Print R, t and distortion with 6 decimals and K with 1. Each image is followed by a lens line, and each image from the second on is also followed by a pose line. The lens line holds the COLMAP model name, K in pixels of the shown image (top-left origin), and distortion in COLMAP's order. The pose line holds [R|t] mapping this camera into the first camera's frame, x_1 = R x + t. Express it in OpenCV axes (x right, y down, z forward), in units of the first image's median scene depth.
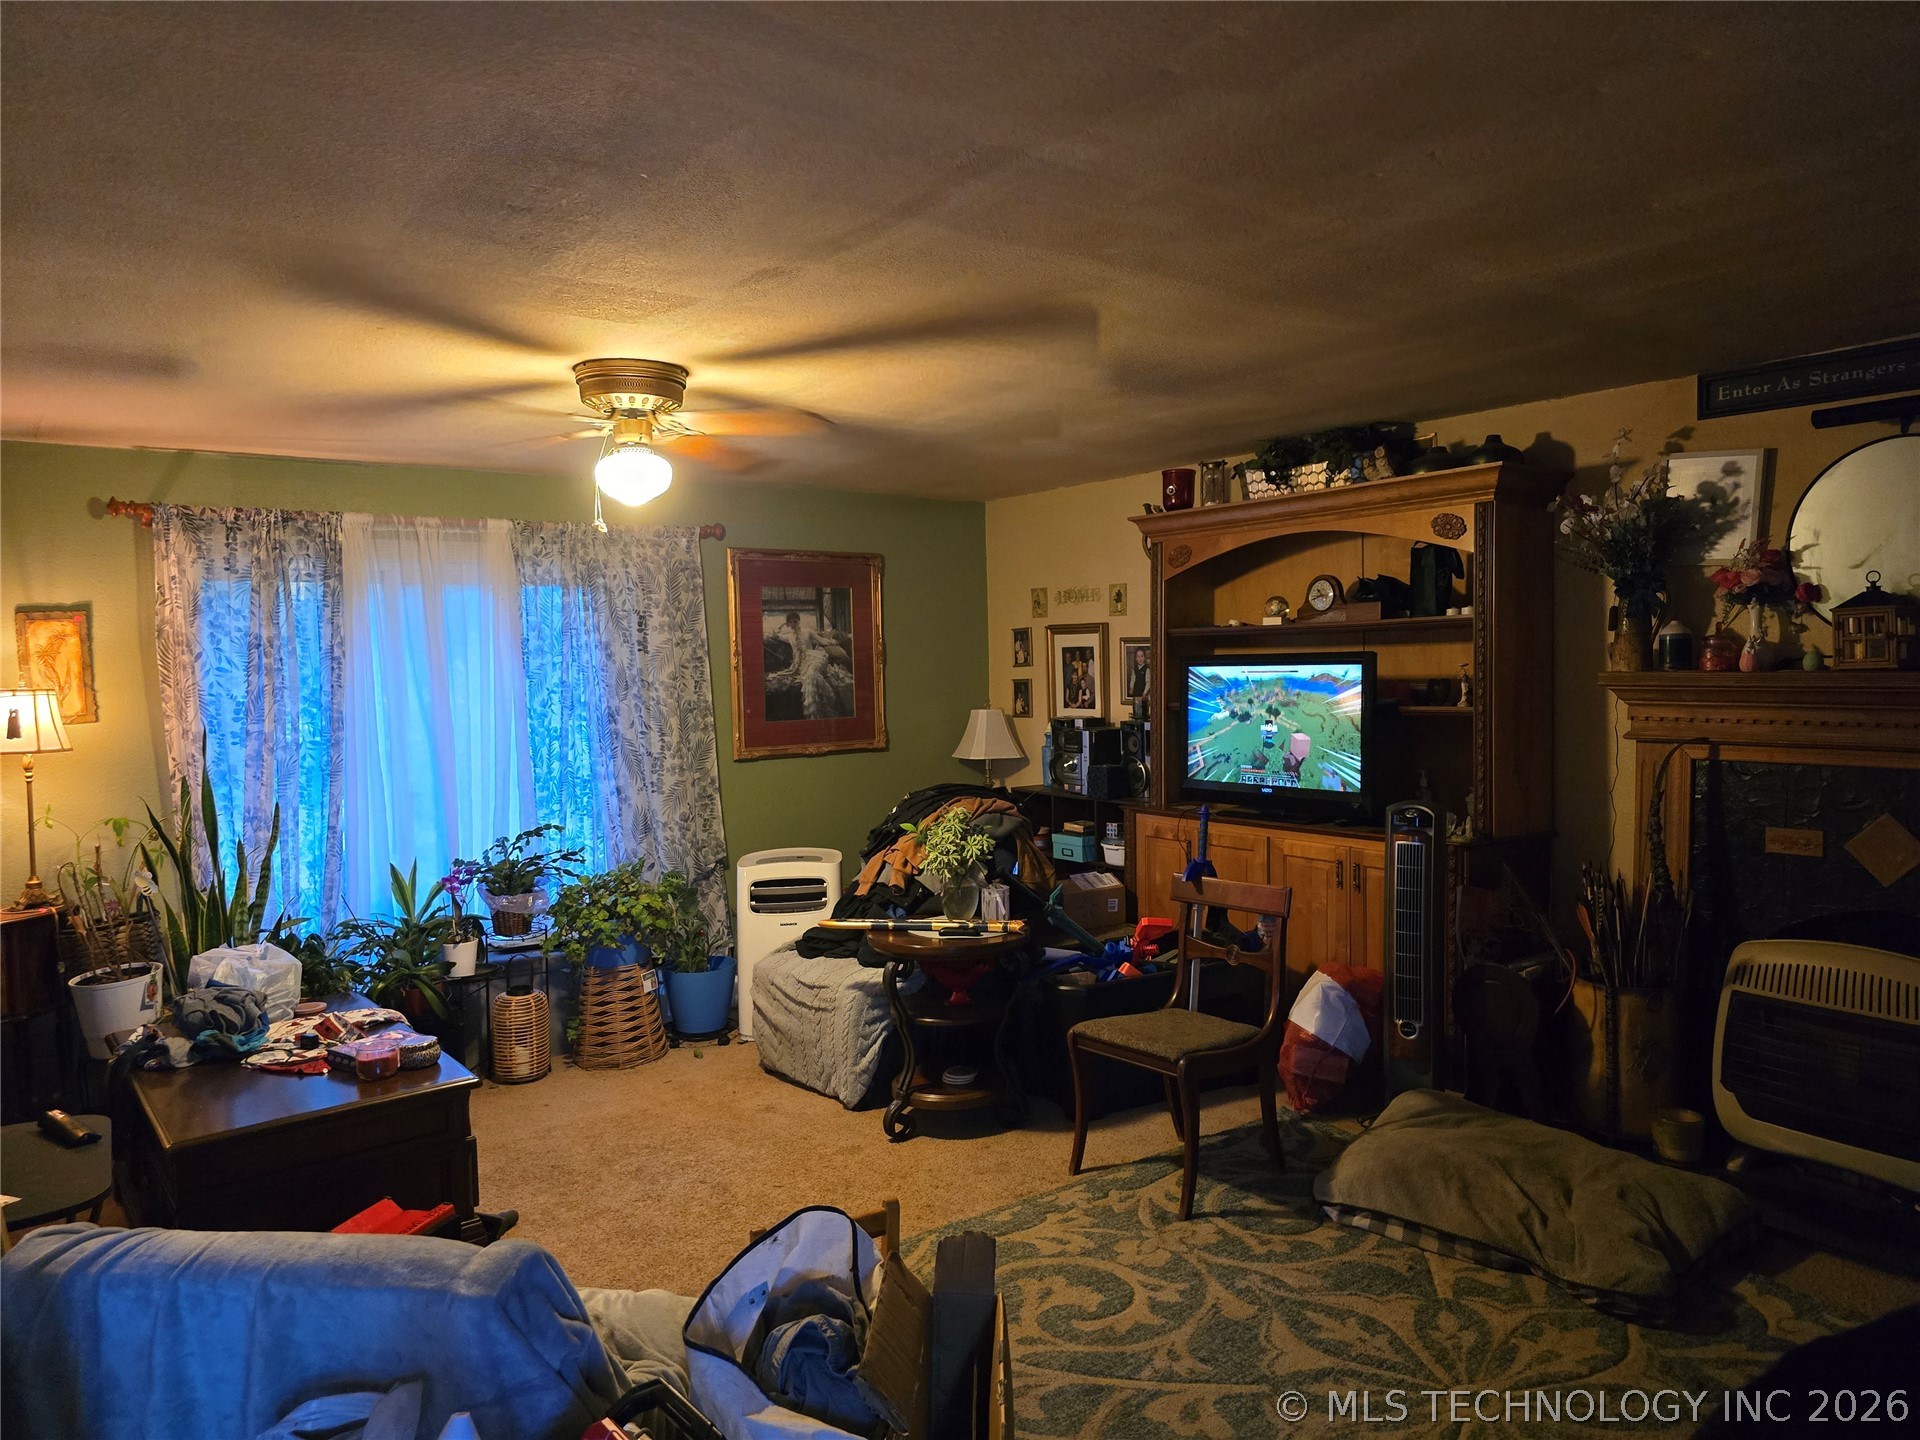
lens RADIAL K [[1293.7, 0, 961.0], [0, 1293.7, 721.7], [0, 0, 1]] dist [0.054480, -0.045158]
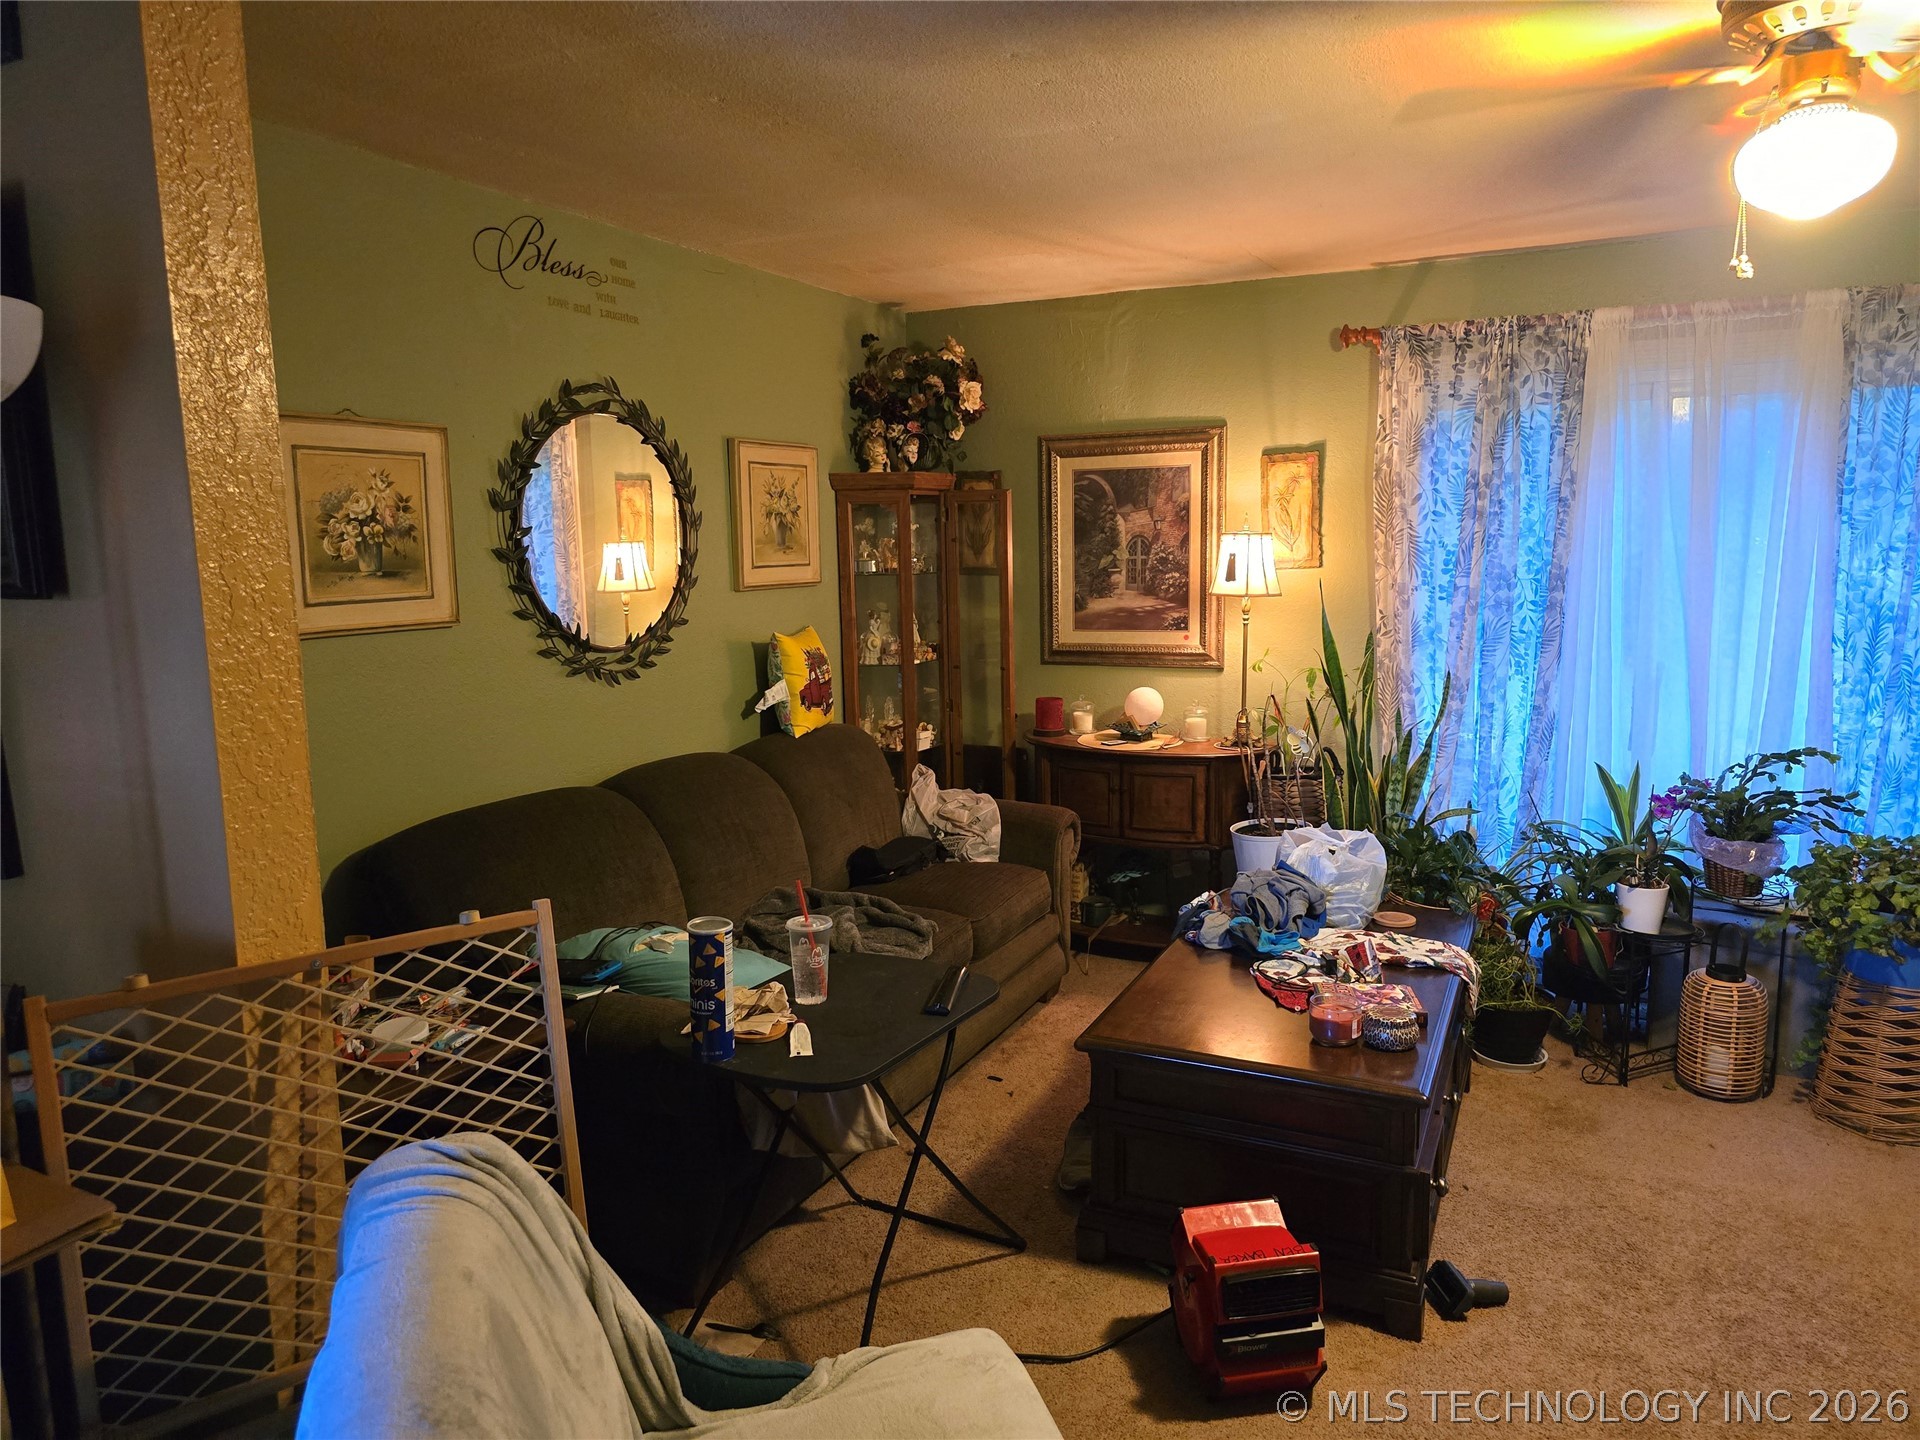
lens RADIAL K [[1293.7, 0, 962.0], [0, 1293.7, 718.8], [0, 0, 1]] dist [0.054480, -0.045158]
pose [[0.460671, 0.147733, -0.875190, 0.075392], [-0.042110, 0.988578, 0.144708, -0.016612], [0.886572, -0.029809, 0.461630, 0.307764]]
